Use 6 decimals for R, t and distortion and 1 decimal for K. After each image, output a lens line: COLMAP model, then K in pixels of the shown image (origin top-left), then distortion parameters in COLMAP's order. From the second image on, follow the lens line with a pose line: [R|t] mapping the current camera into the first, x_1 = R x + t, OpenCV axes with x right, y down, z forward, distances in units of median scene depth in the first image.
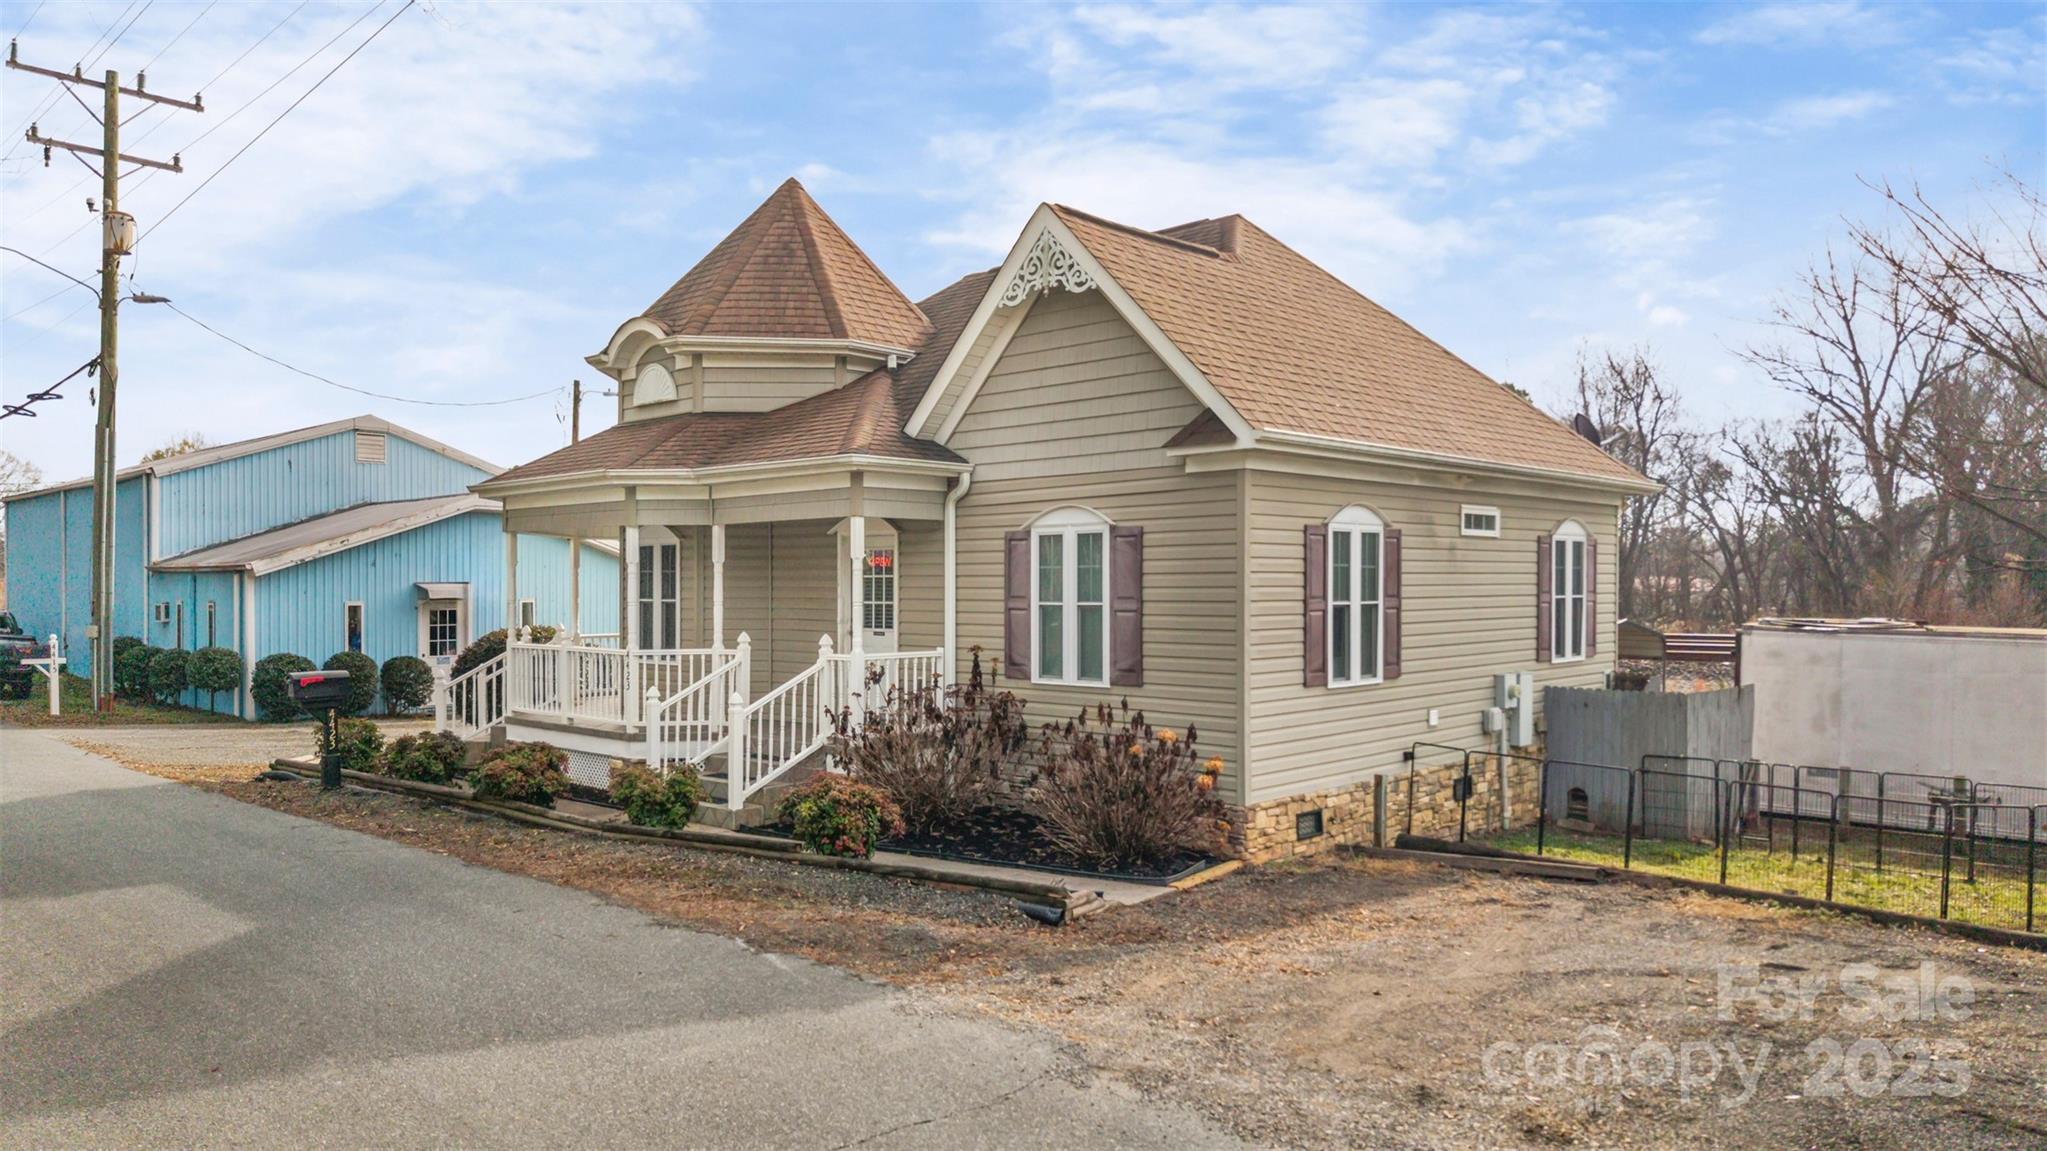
lens RADIAL K [[1375.6, 0, 1024.0], [0, 1375.6, 556.9], [0, 0, 1]] dist [0.050905, -0.004199]
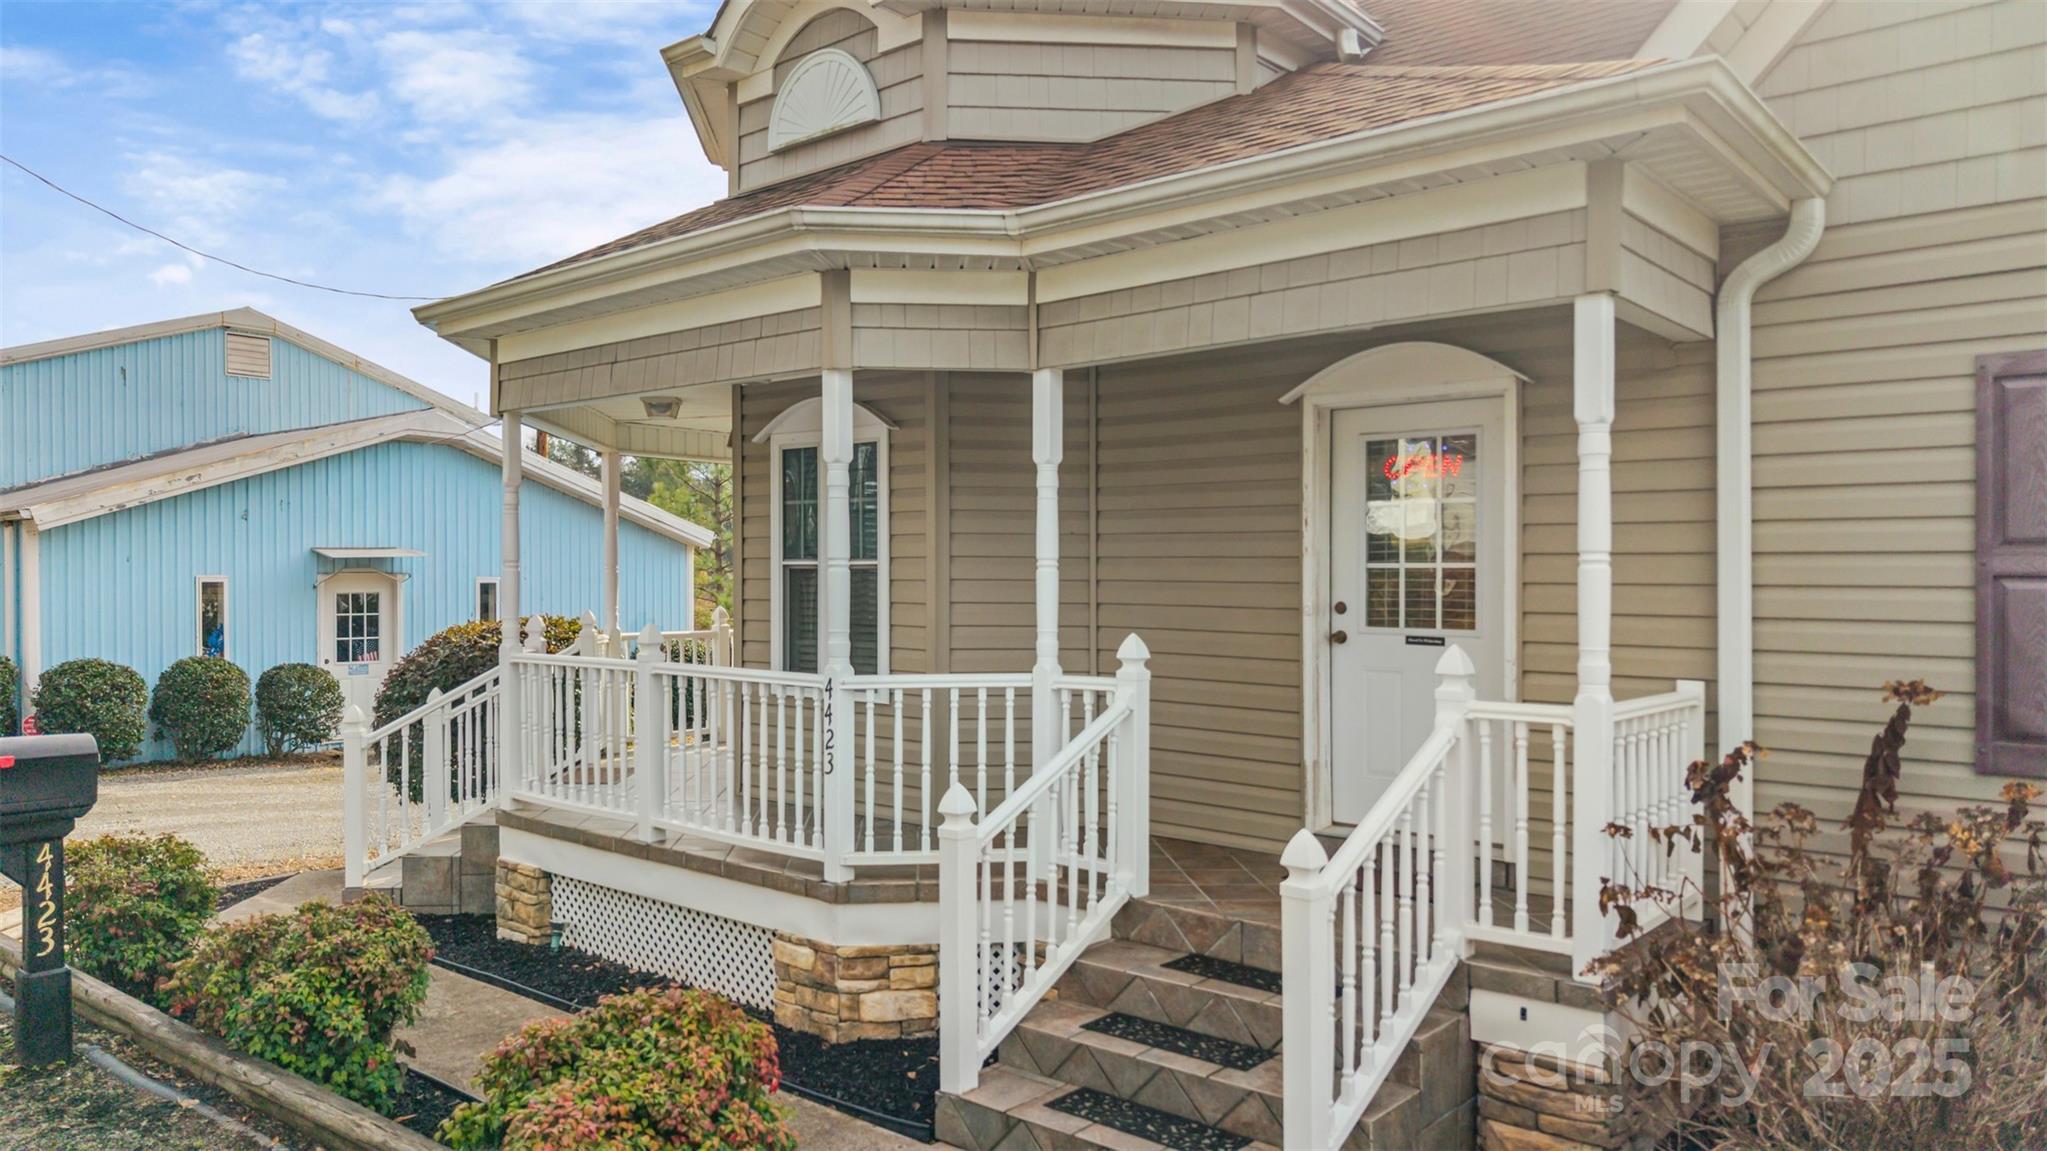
lens RADIAL K [[1375.6, 0, 1028.9], [0, 1375.6, 571.4], [0, 0, 1]] dist [0.050905, -0.004199]
pose [[0.998612, 0.002708, 0.052595, -0.217294], [-0.003748, 0.999799, 0.019699, 0.024517], [-0.052531, -0.019869, 0.998422, 0.518766]]
